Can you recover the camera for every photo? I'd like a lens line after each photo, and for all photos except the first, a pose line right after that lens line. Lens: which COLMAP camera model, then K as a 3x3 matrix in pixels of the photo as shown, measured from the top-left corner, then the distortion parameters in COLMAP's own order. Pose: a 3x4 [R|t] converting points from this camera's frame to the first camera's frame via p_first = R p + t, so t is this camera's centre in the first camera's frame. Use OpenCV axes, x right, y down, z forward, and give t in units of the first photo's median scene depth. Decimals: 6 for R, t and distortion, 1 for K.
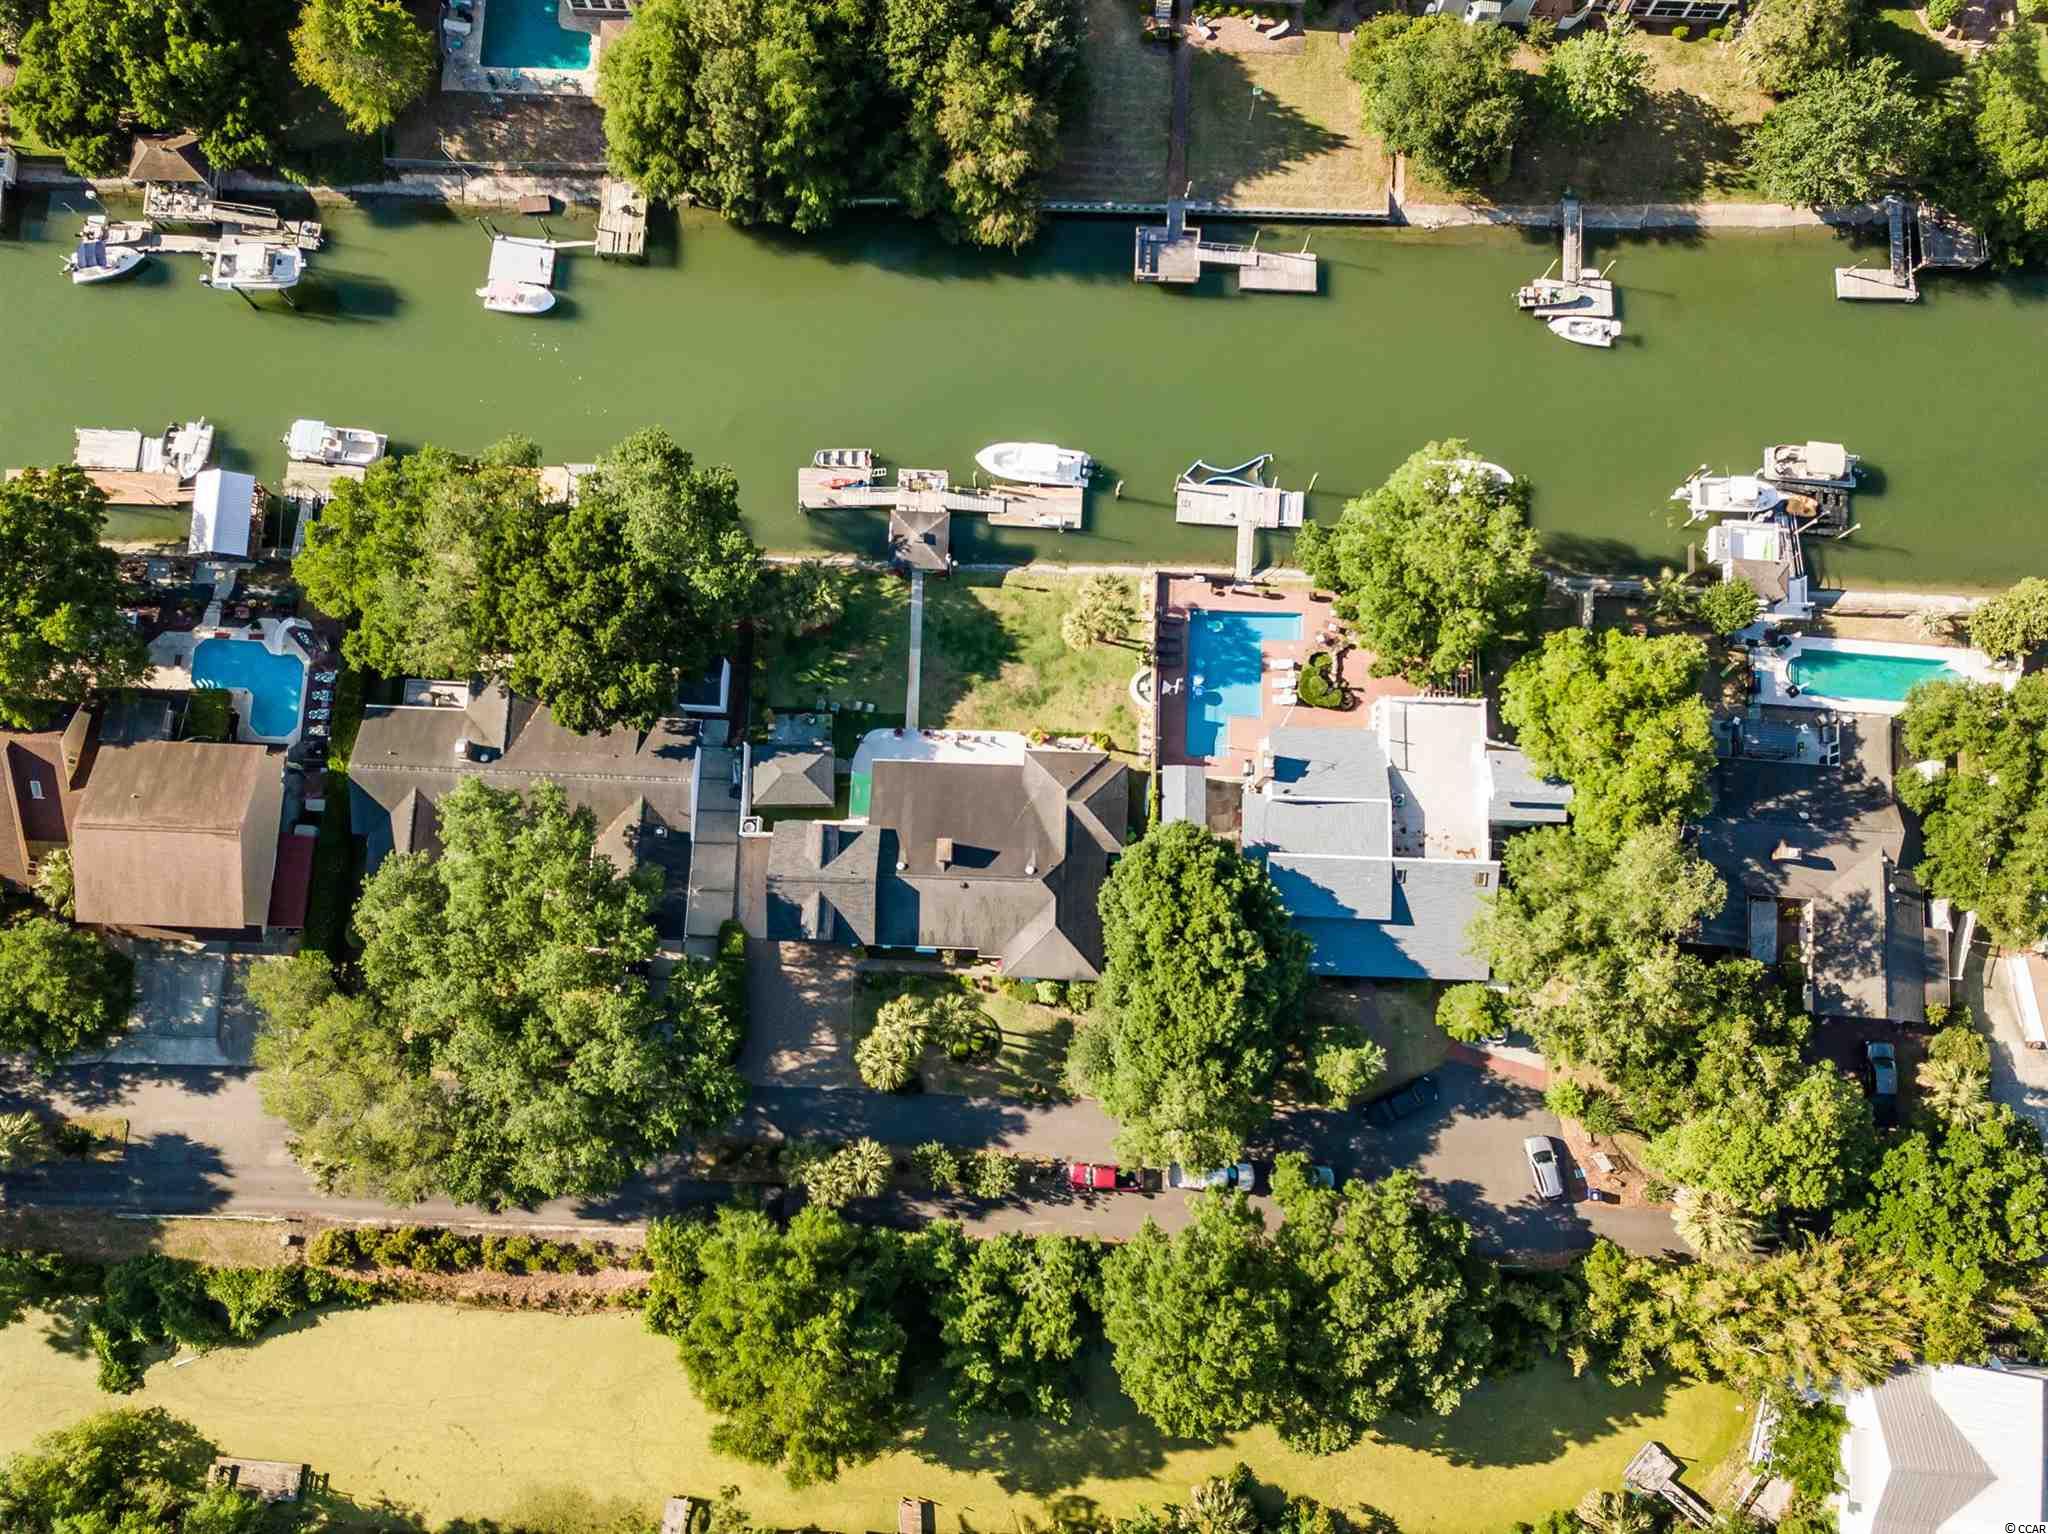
lens RADIAL K [[1557.5, 0, 1032.4], [0, 1557.5, 799.3], [0, 0, 1]] dist [0.013545, -0.005673]
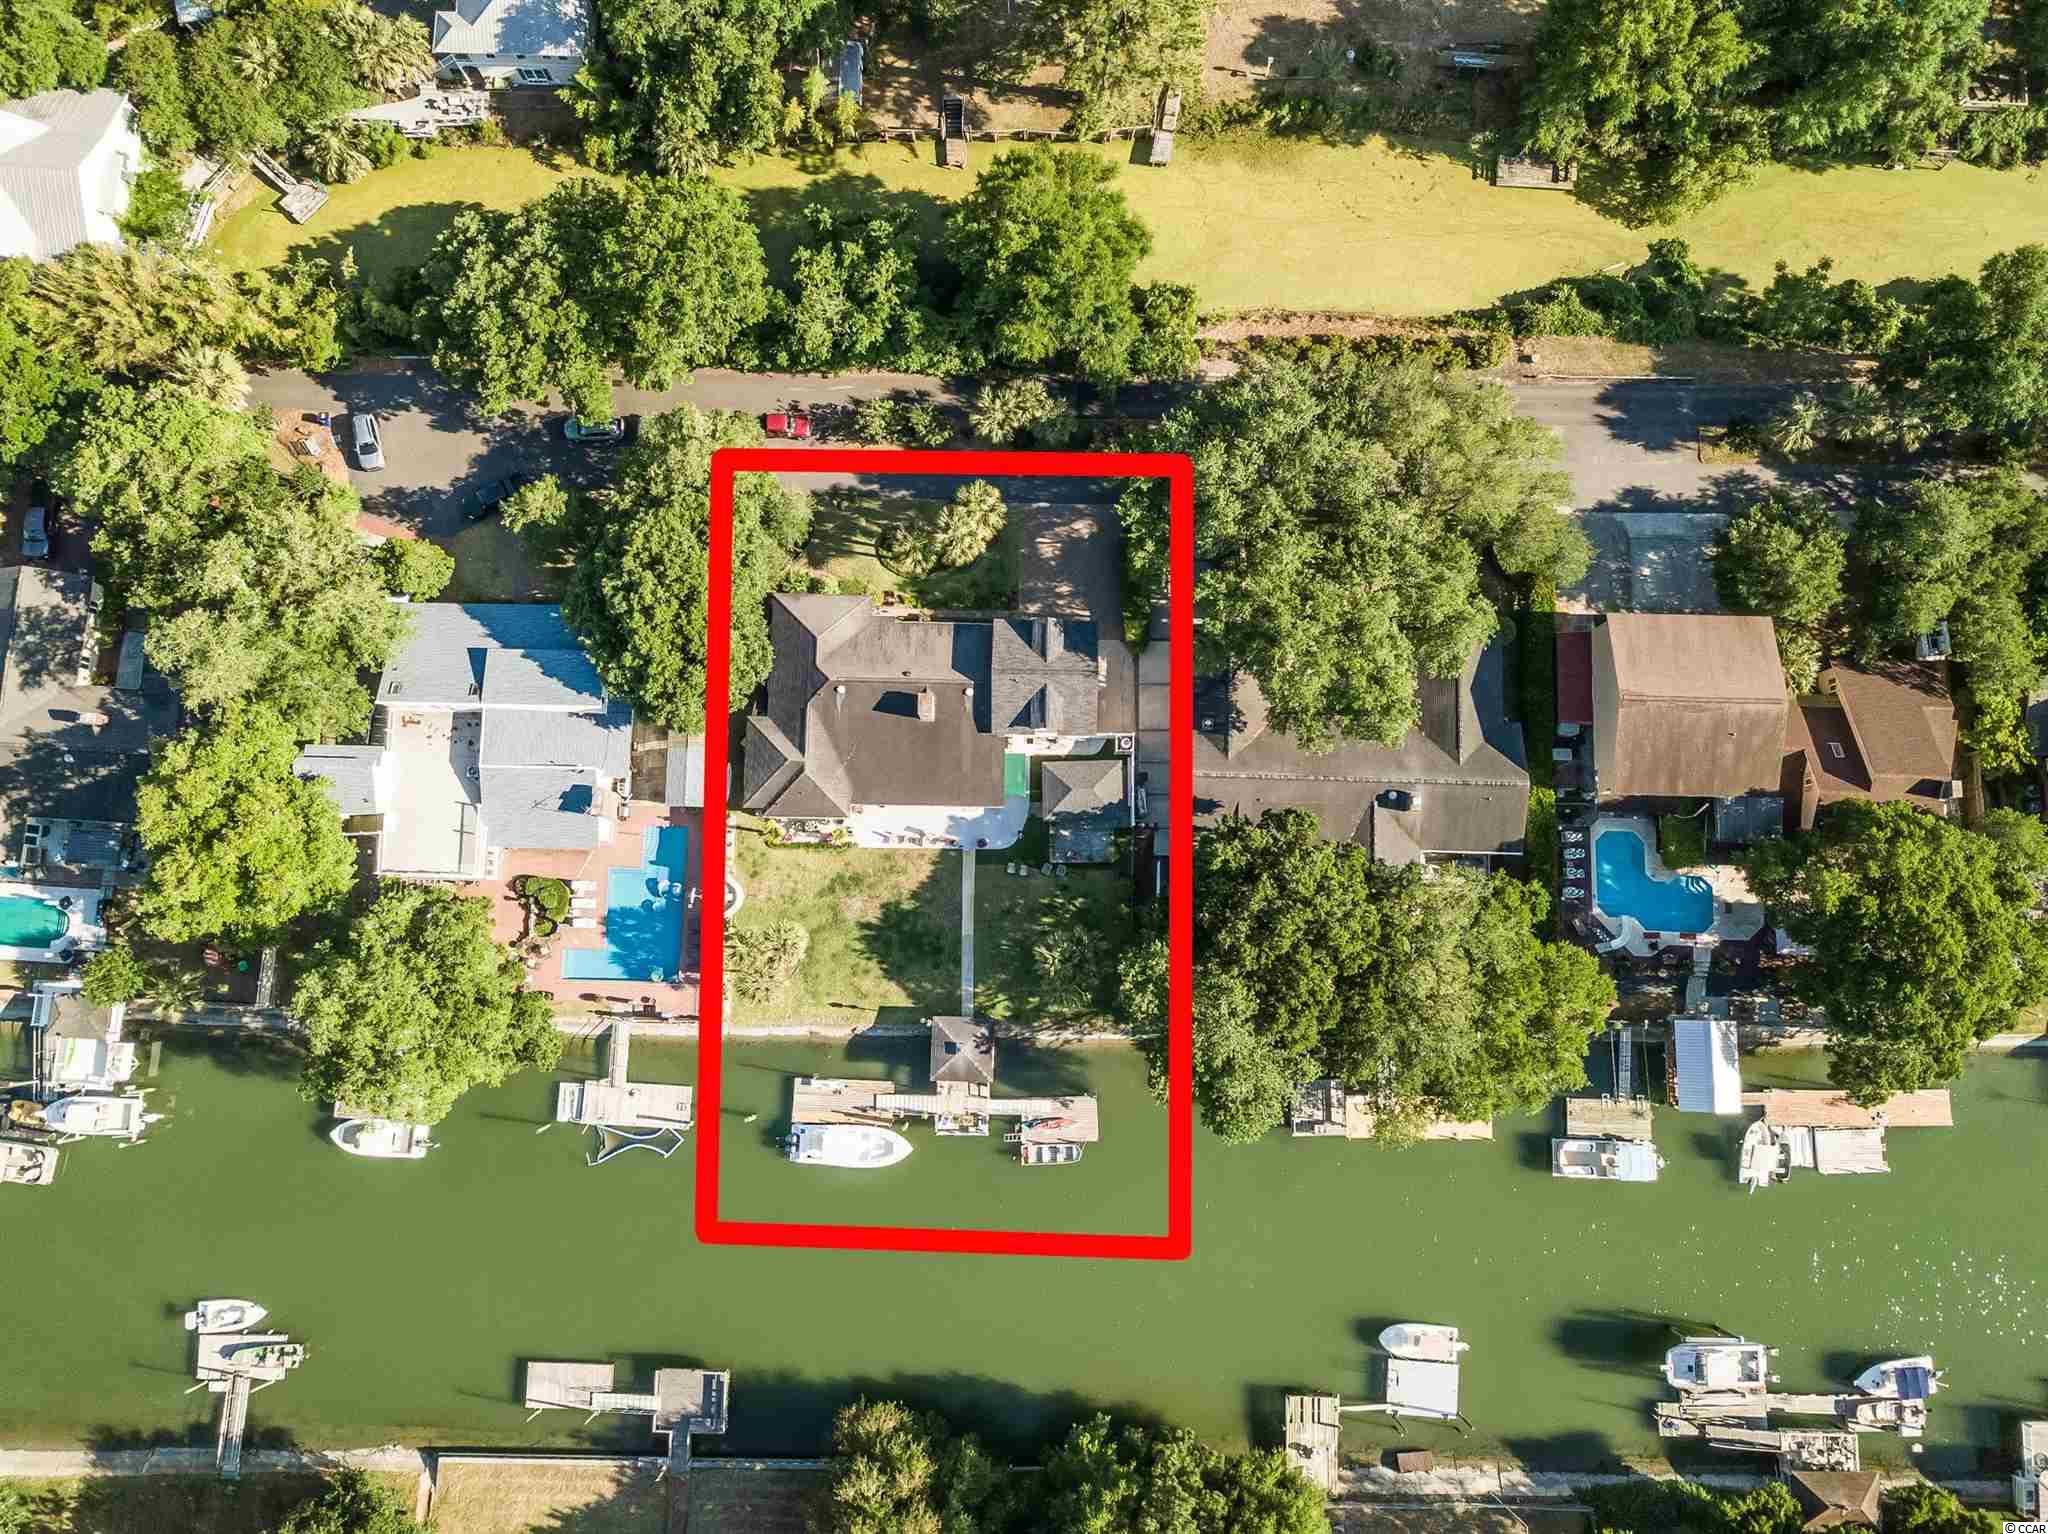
lens RADIAL K [[1566.2, 0, 1024.0], [0, 1566.2, 767.0], [0, 0, 1]] dist [0.001434, -0.000662]
pose [[-0.999864, 0.015396, 0.005964, -0.123832], [-0.012812, -0.951317, 0.307948, -0.310306], [0.010415, 0.307830, 0.951384, 0.050877]]
